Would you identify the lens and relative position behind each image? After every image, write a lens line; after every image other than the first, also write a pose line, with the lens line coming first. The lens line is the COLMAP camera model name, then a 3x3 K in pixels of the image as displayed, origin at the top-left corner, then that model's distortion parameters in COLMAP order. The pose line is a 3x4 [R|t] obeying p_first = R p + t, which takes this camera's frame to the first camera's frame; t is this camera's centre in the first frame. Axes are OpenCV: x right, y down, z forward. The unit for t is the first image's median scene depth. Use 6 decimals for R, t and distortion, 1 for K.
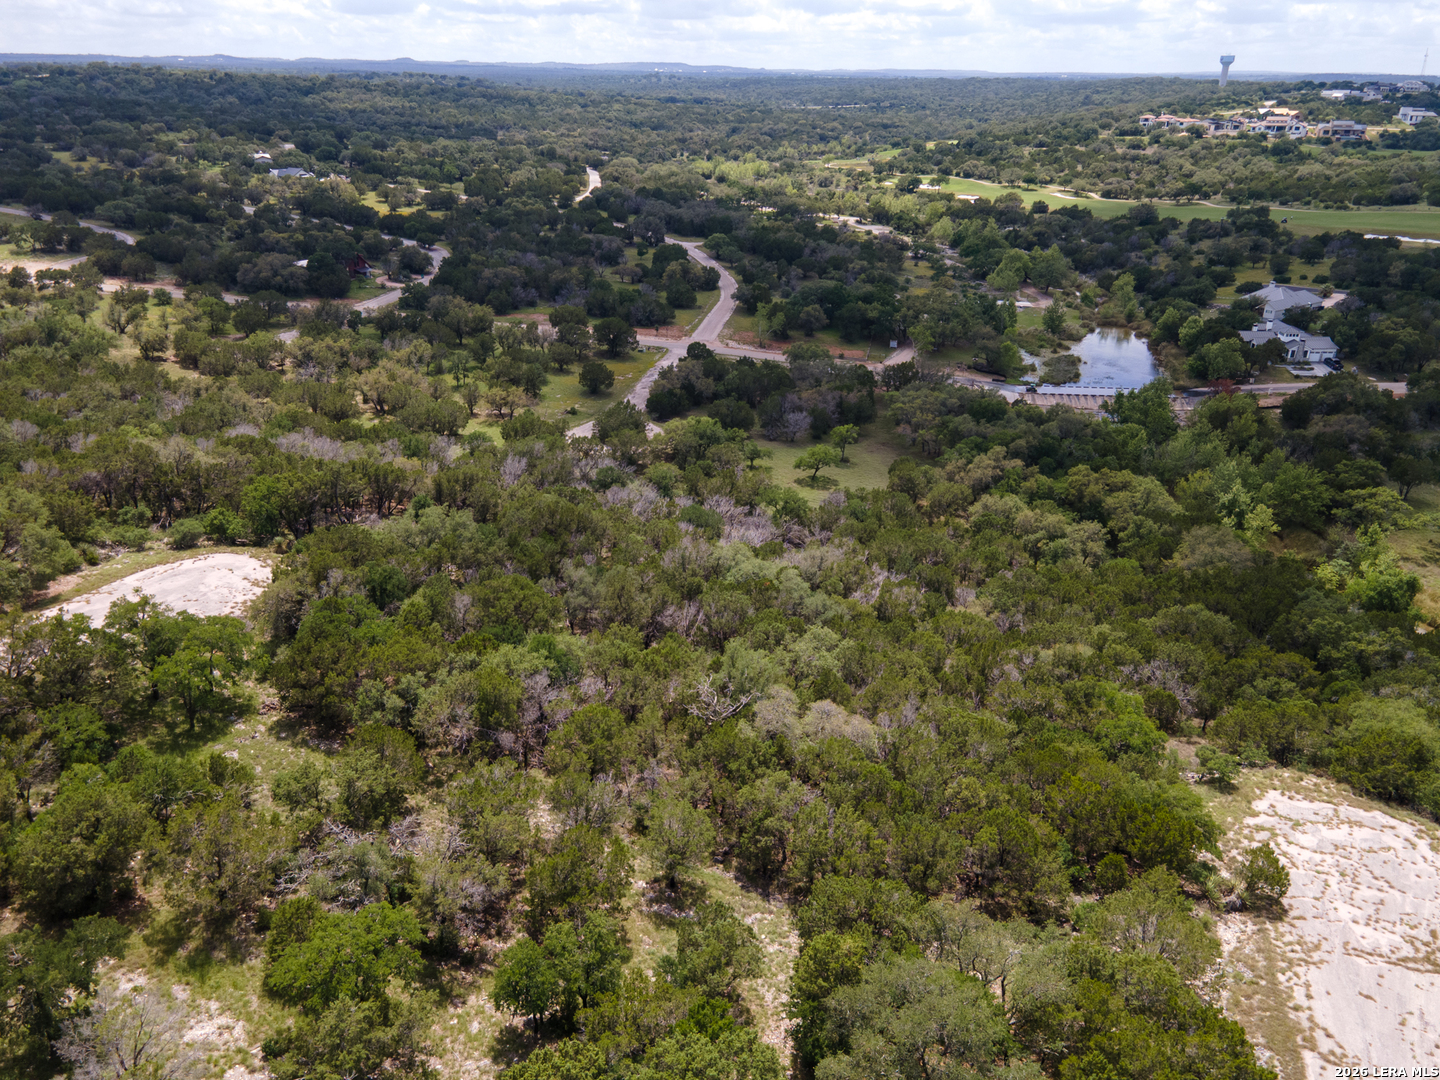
lens RADIAL K [[1056.3, 0, 718.3], [0, 1056.3, 540.1], [0, 0, 1]] dist [0.022301, 0.032465]
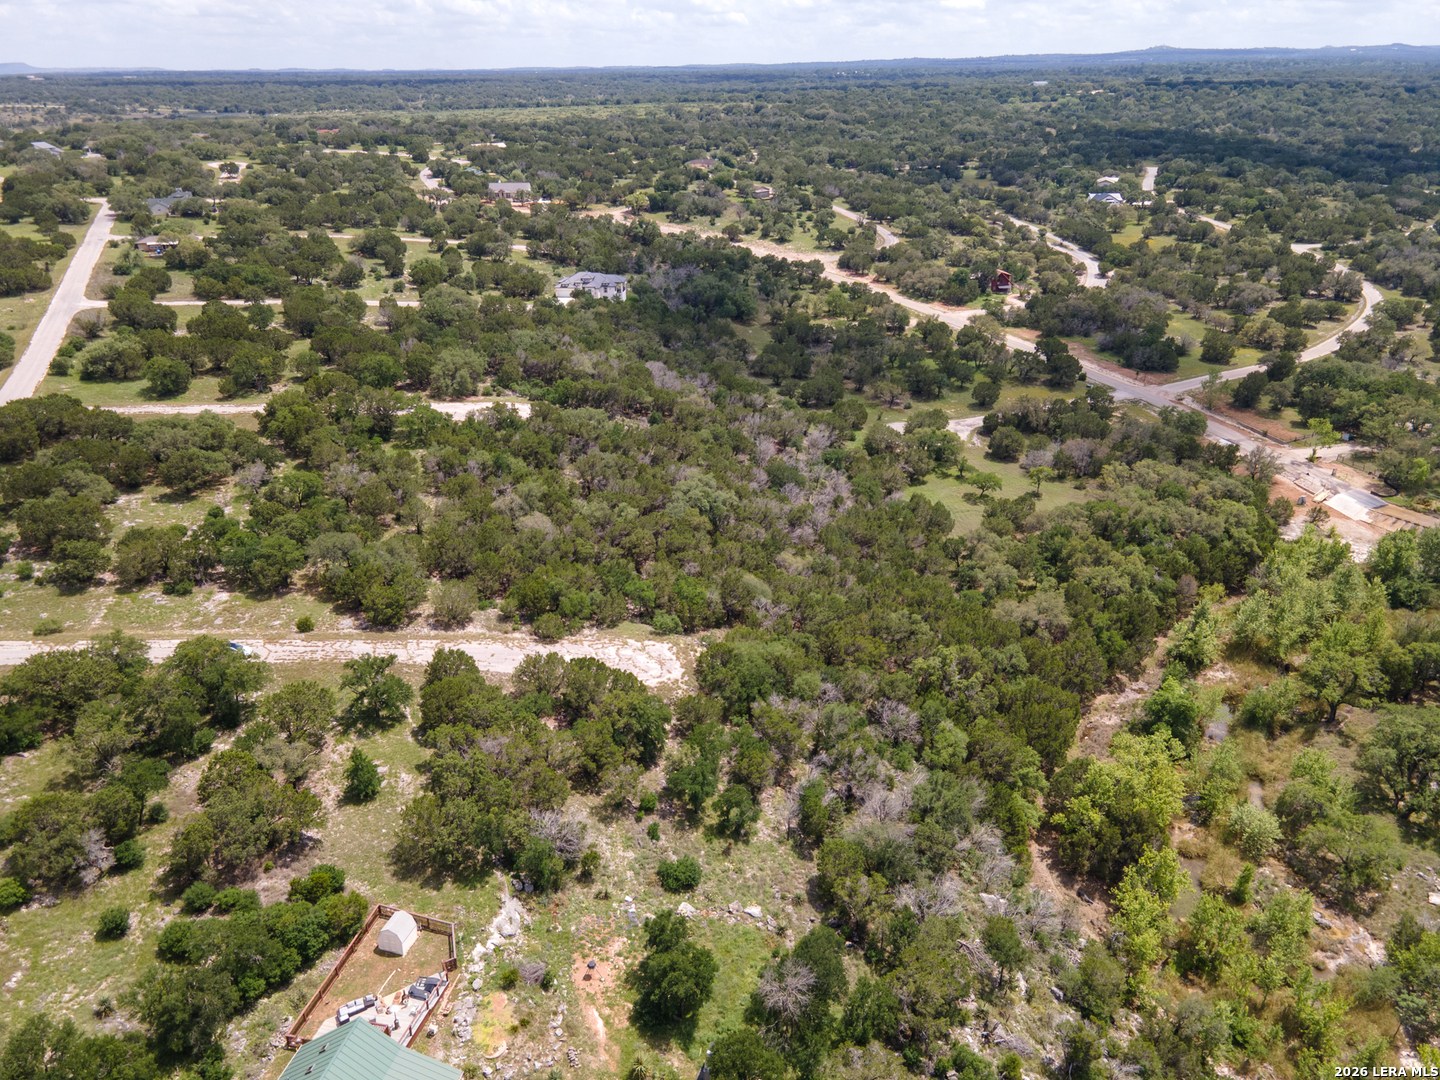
lens RADIAL K [[1056.3, 0, 720.5], [0, 1056.3, 531.8], [0, 0, 1]] dist [0.022301, 0.032465]
pose [[0.587425, 0.311713, -0.746838, 0.500647], [-0.307822, 0.939541, 0.150026, -0.064588], [0.748450, 0.141764, 0.647862, -0.033736]]
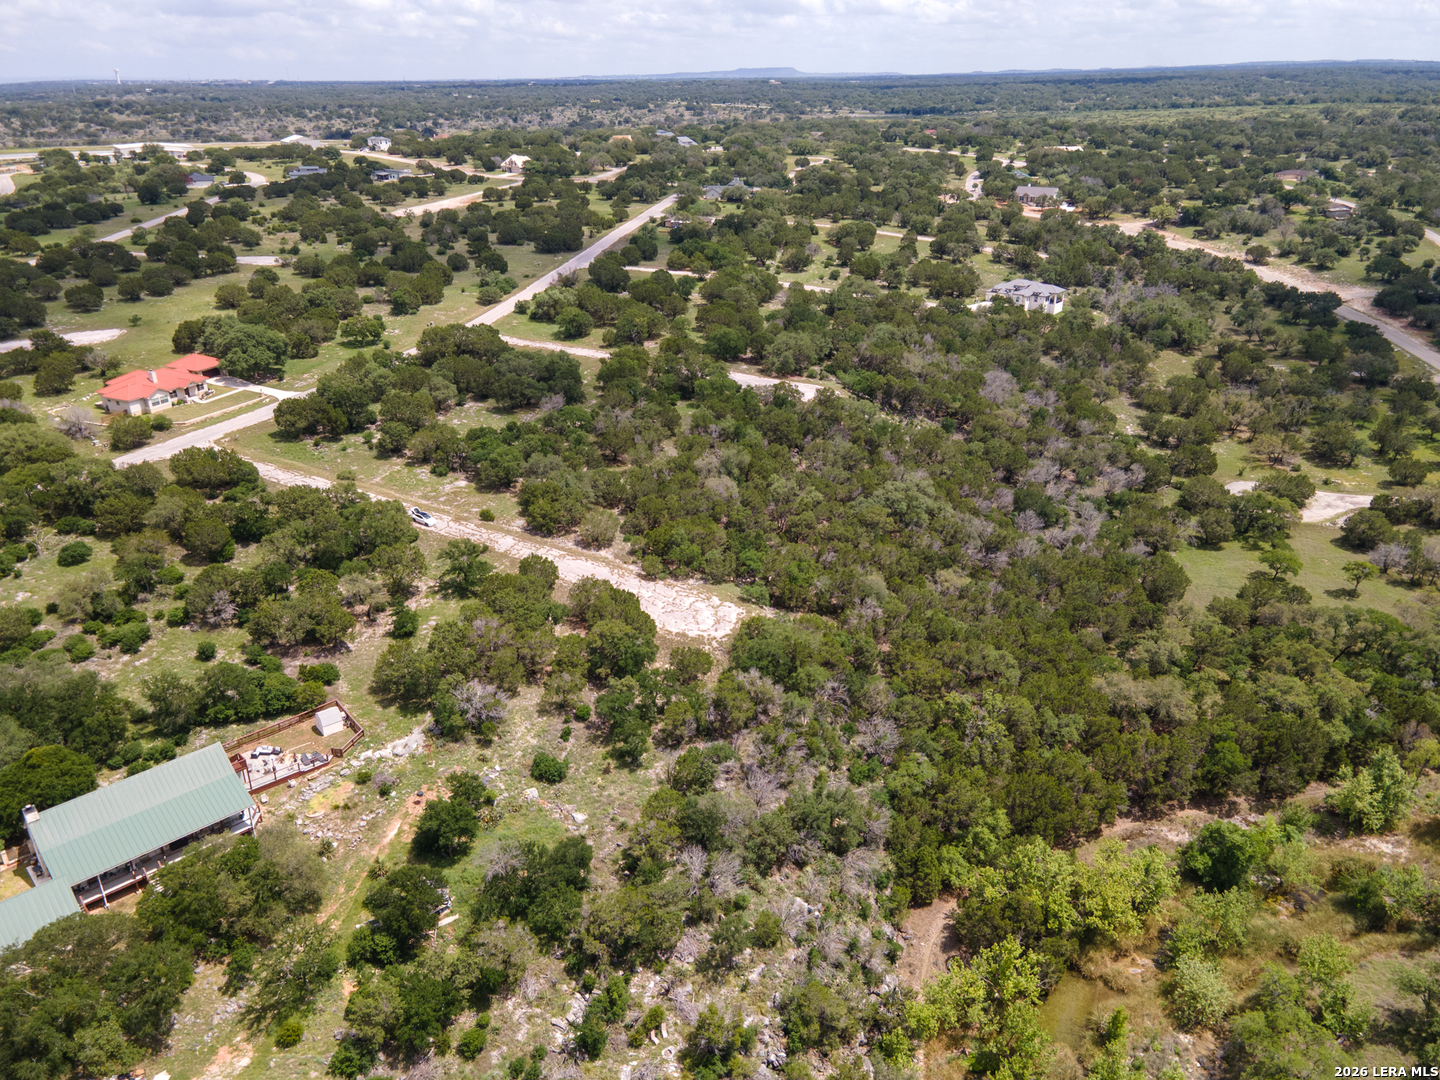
lens RADIAL K [[1056.3, 0, 723.3], [0, 1056.3, 539.5], [0, 0, 1]] dist [0.022301, 0.032465]
pose [[0.024615, 0.393594, -0.918955, 0.610225], [-0.388075, 0.850908, 0.354054, -0.148218], [0.921299, 0.347908, 0.173689, 0.154317]]
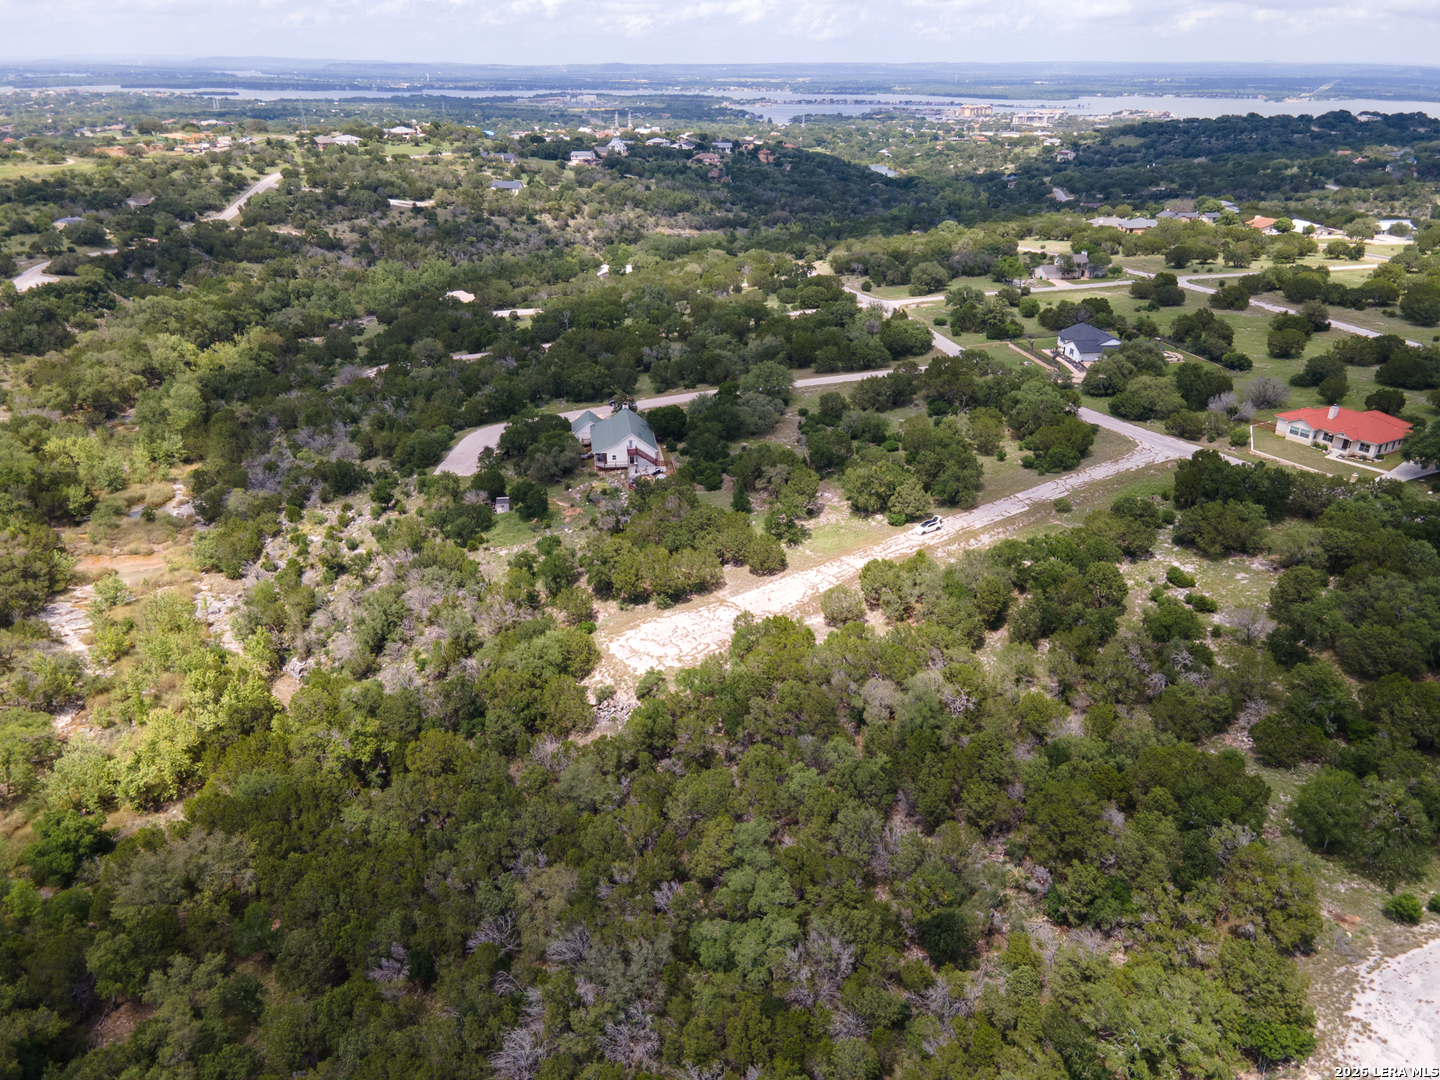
lens RADIAL K [[1056.3, 0, 723.0], [0, 1056.3, 544.1], [0, 0, 1]] dist [0.022301, 0.032465]
pose [[-0.825960, -0.245328, 0.507547, -0.108289], [0.208546, 0.703491, 0.679418, -0.287130], [-0.523735, 0.667020, -0.529893, 0.455628]]
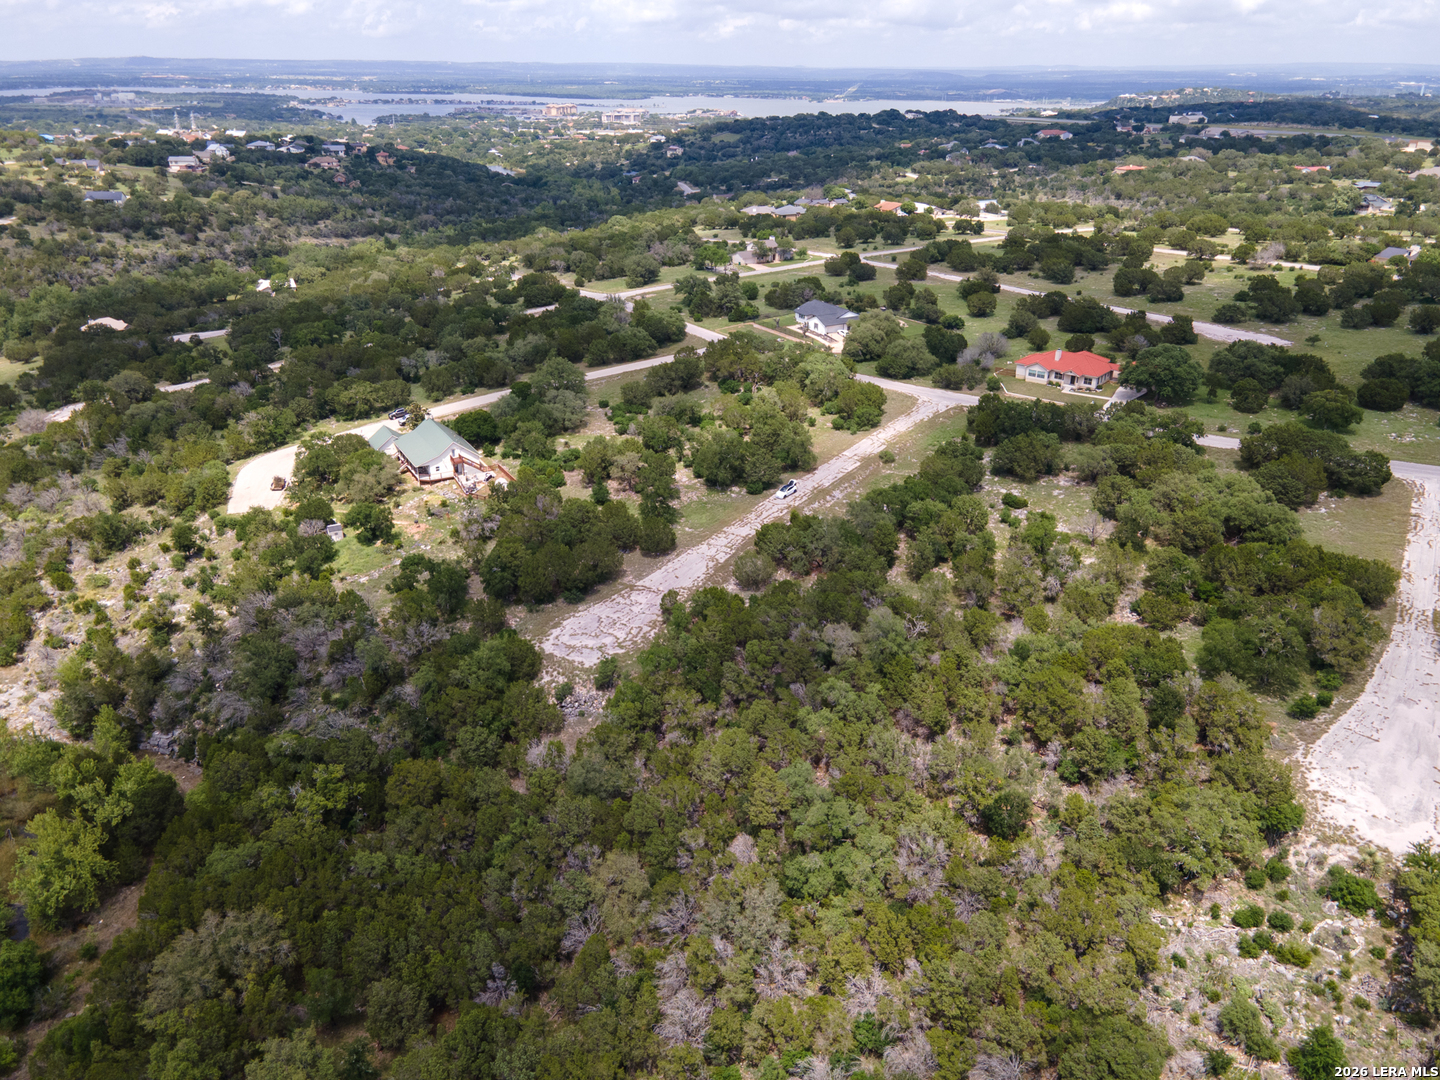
lens RADIAL K [[1056.3, 0, 722.3], [0, 1056.3, 542.0], [0, 0, 1]] dist [0.022301, 0.032465]
pose [[-0.973986, -0.105498, 0.200553, -0.002425], [0.075795, 0.682383, 0.727055, -0.314737], [-0.213557, 0.723342, -0.656635, 0.523417]]
